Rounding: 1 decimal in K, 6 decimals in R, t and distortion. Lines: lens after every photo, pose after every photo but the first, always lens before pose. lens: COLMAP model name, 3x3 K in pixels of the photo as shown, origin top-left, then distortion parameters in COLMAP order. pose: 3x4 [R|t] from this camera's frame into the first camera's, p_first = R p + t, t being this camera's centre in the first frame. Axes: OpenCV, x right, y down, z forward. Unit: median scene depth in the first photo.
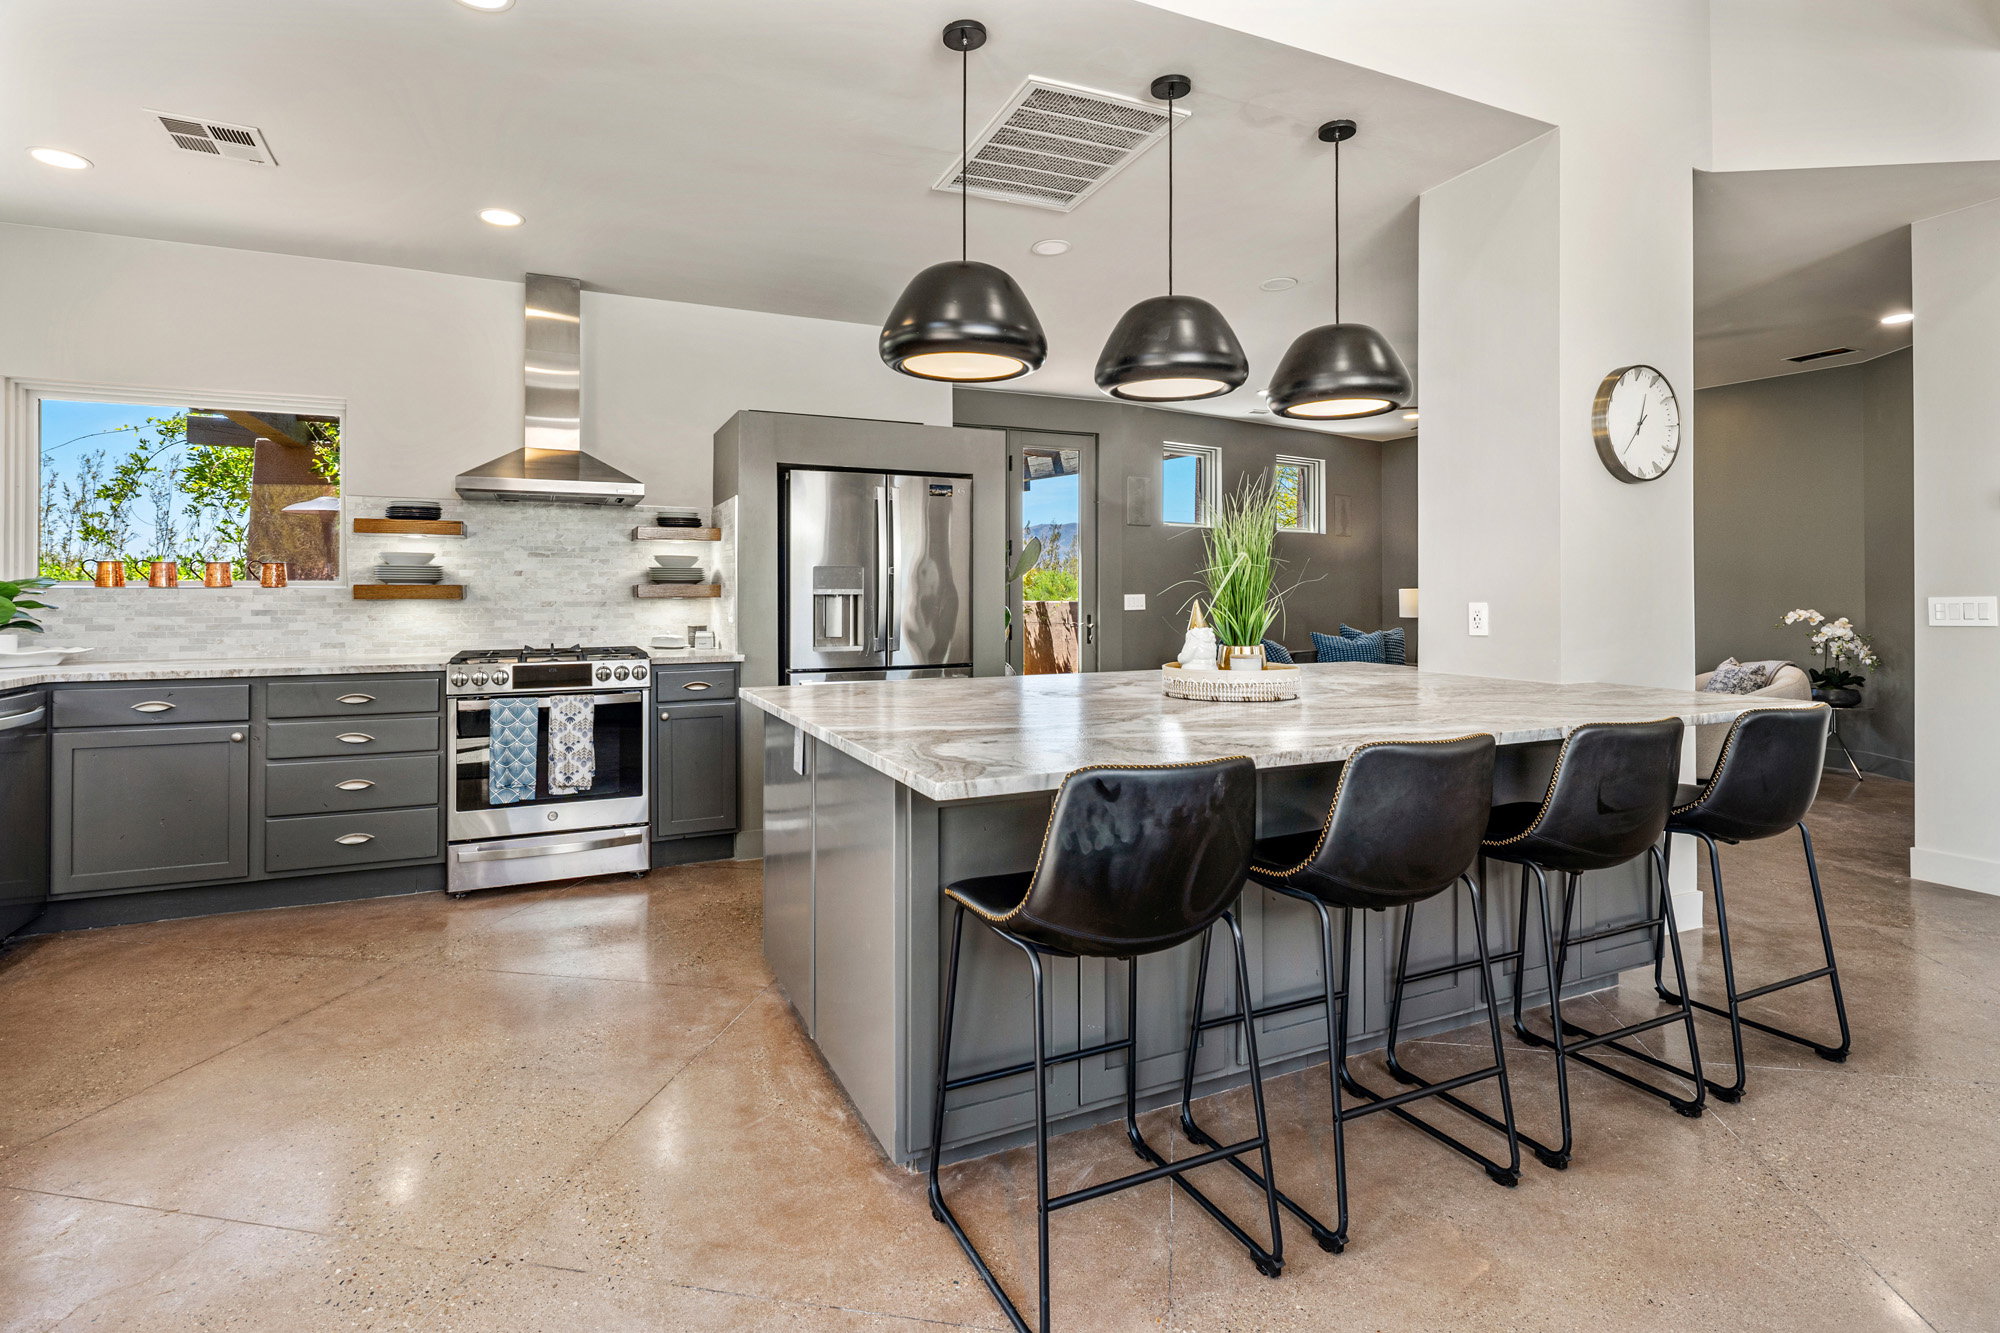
lens RADIAL K [[989.5, 0, 1006.0], [0, 989.5, 587.7], [0, 0, 1]] dist [-0.003450, -0.000785]
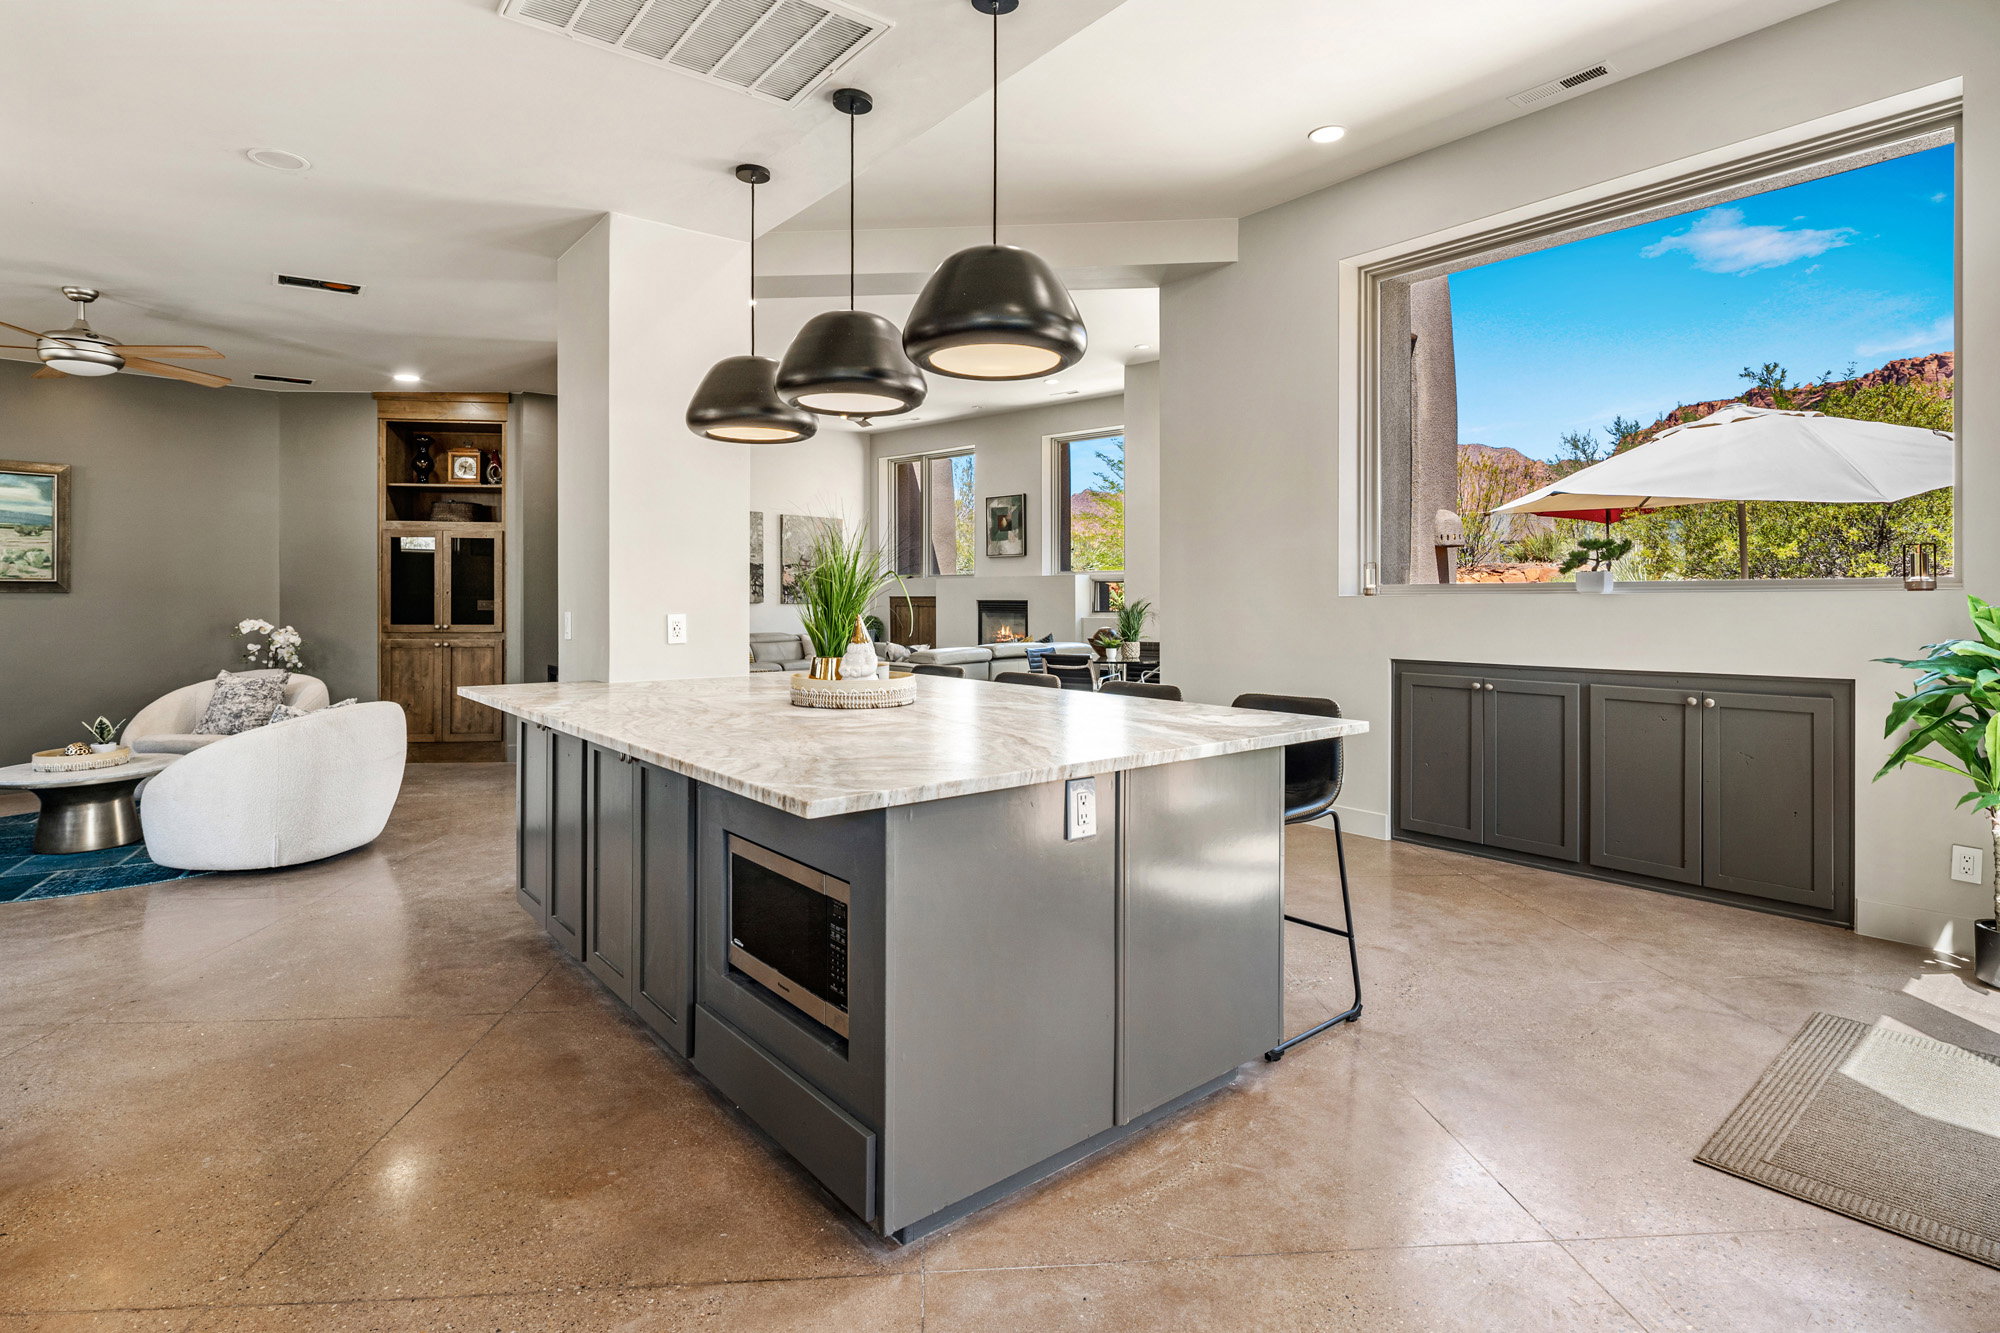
lens RADIAL K [[989.5, 0, 1006.0], [0, 989.5, 587.7], [0, 0, 1]] dist [-0.003450, -0.000785]
pose [[-0.248686, 0.008690, 0.968545, -0.860935], [-0.002042, 0.999953, -0.009496, -0.005595], [-0.968582, -0.004340, -0.248656, 1.120022]]
